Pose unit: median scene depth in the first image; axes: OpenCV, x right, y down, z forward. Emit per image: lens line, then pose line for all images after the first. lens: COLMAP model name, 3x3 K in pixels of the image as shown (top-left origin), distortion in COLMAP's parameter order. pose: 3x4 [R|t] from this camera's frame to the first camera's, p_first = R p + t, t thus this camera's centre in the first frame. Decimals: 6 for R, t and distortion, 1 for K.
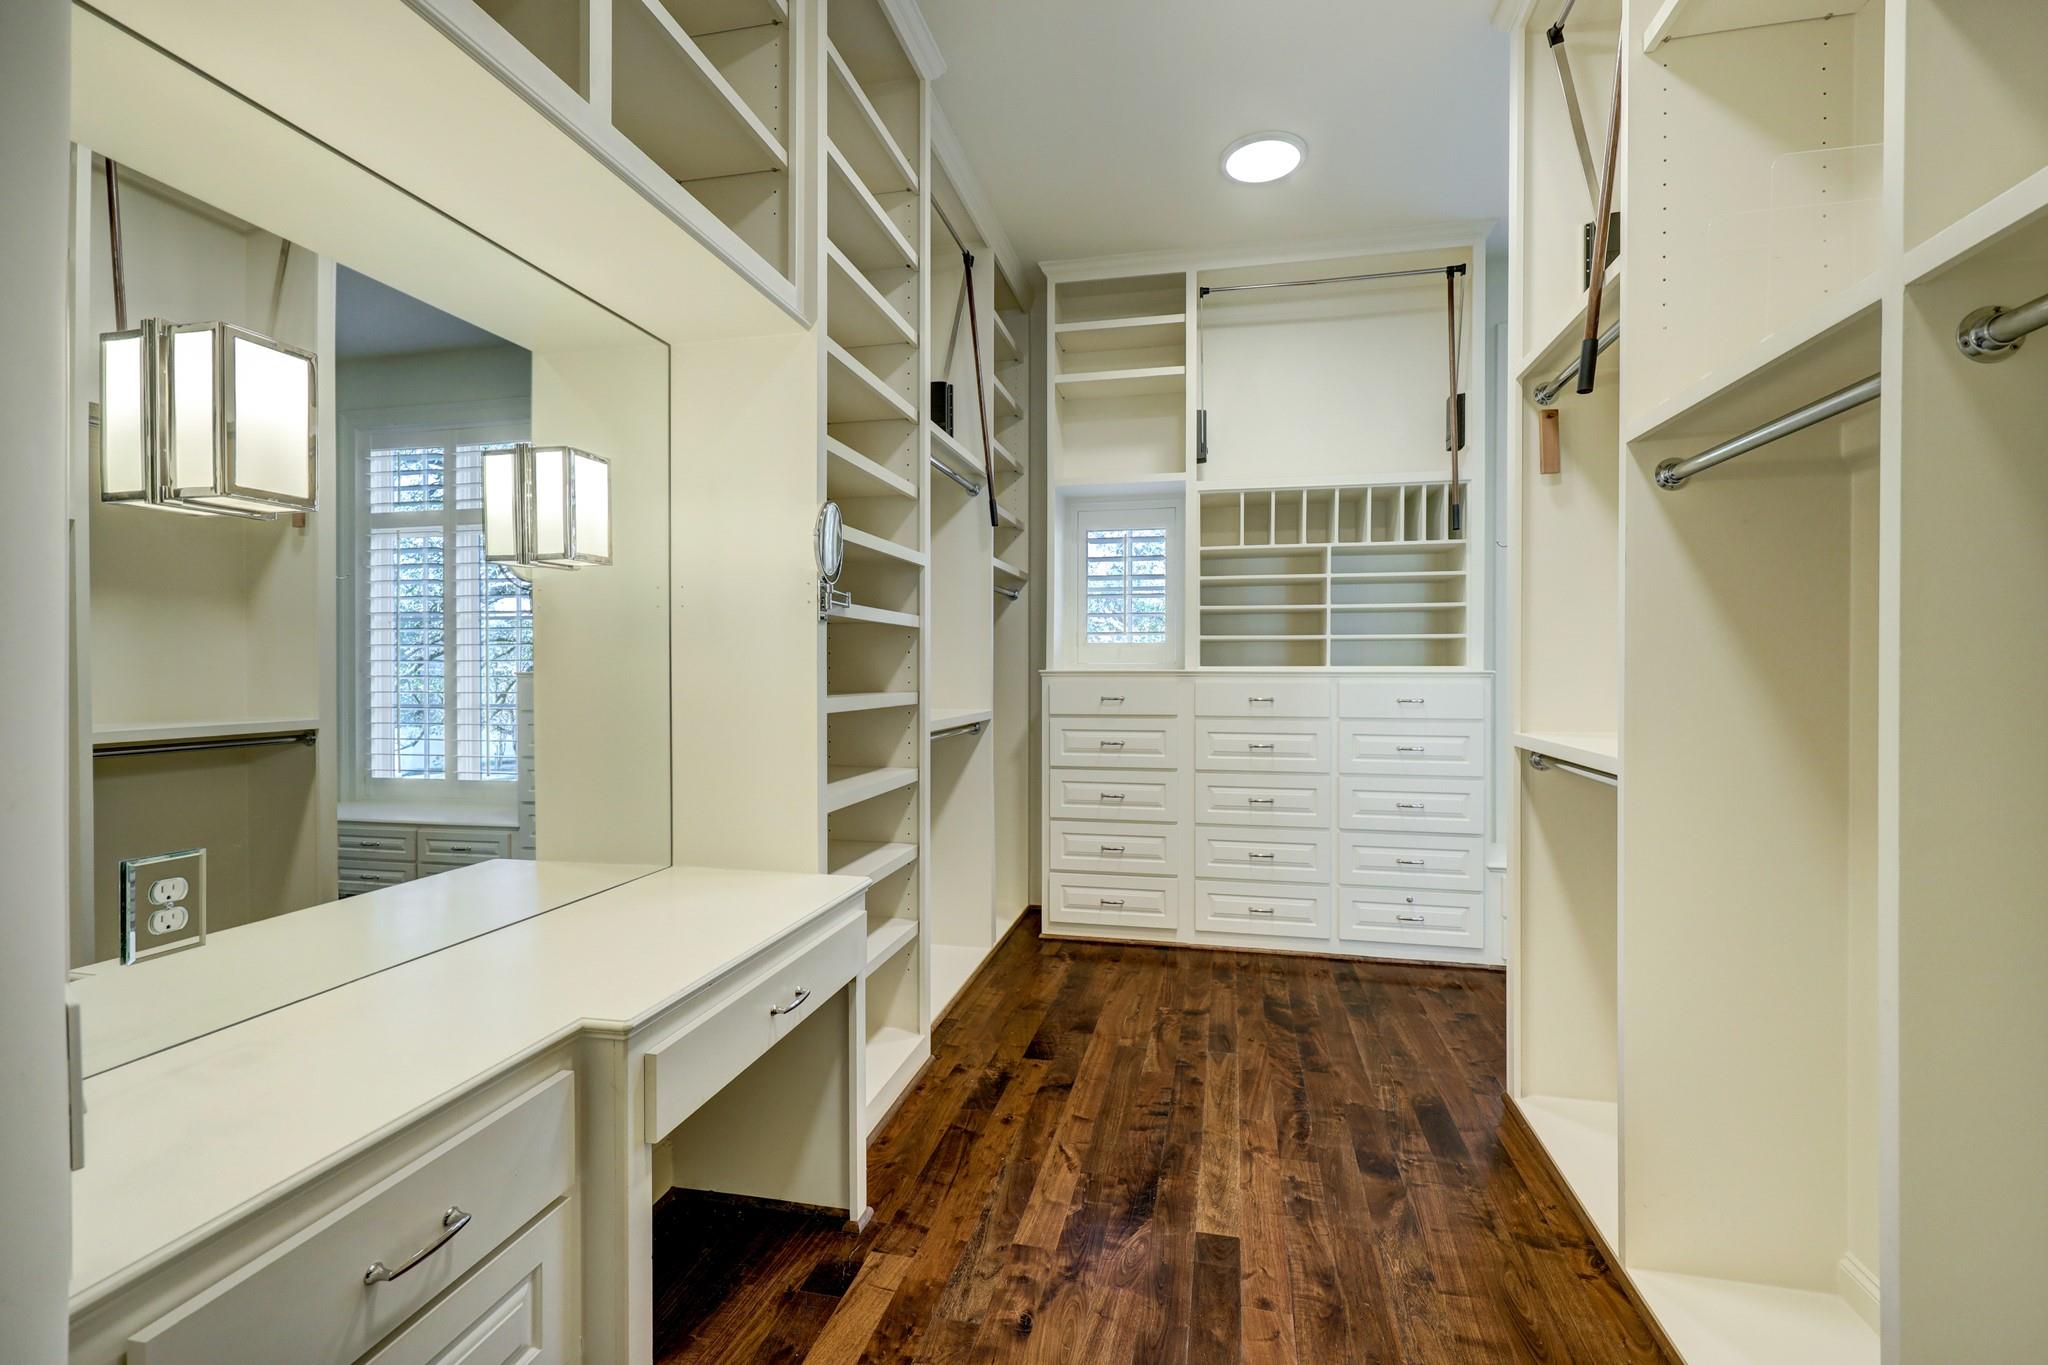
lens RADIAL K [[833.1, 0, 1026.0], [0, 833.1, 685.2], [0, 0, 1]] dist [0.001571, 0.000143]
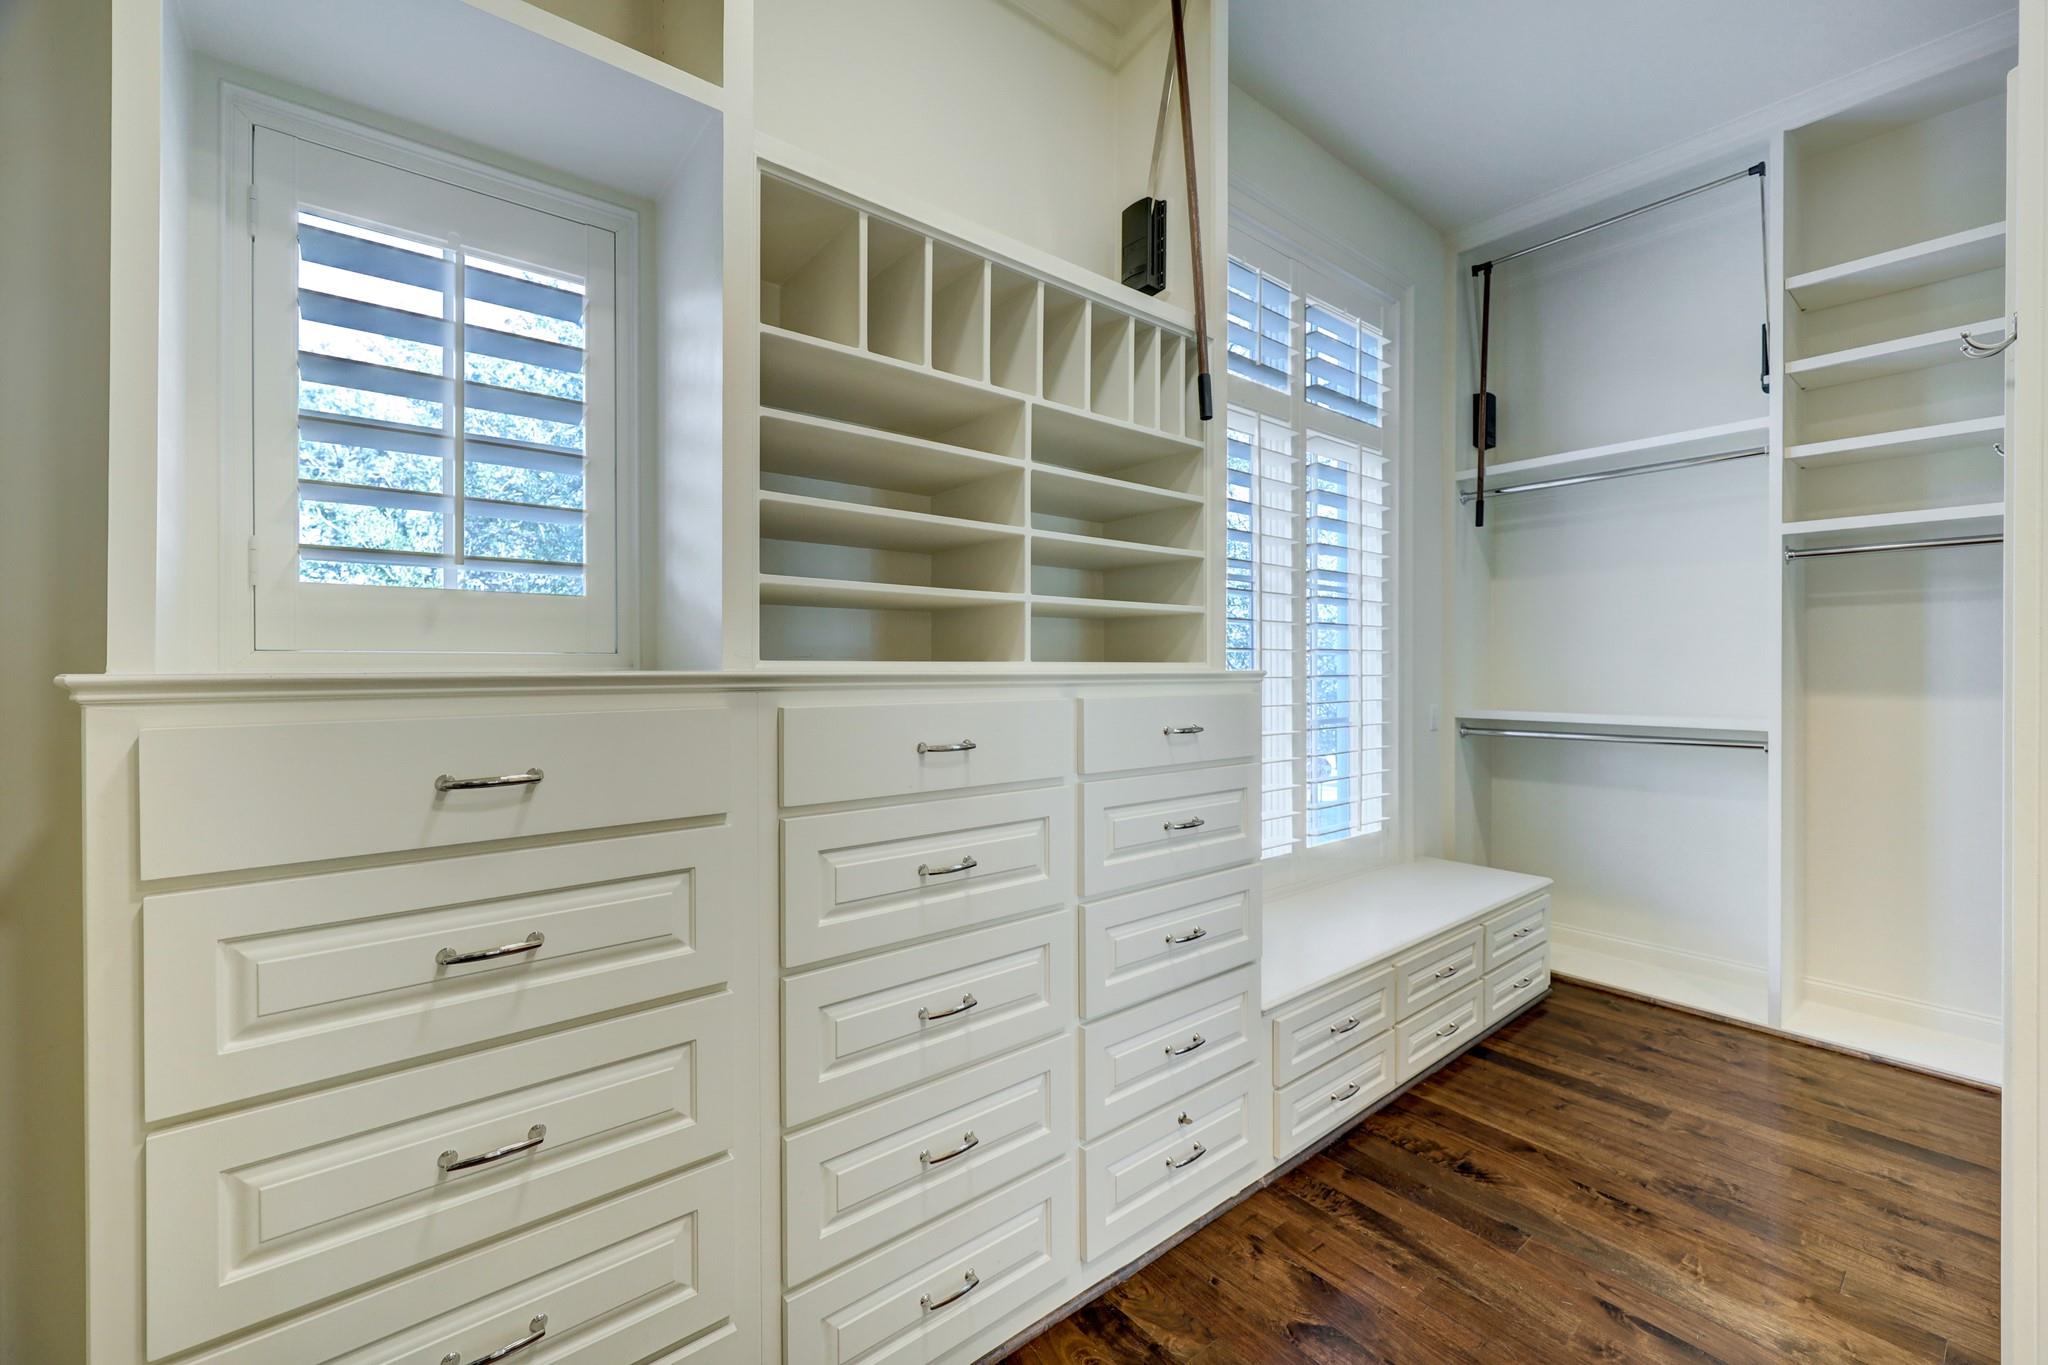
lens RADIAL K [[833.1, 0, 1035.2], [0, 833.1, 676.0], [0, 0, 1]] dist [0.001571, 0.000143]
pose [[0.636924, -0.015500, 0.770771, 0.009322], [0.016154, 0.999847, 0.006758, -0.017577], [-0.770758, 0.008147, 0.637076, 0.700005]]
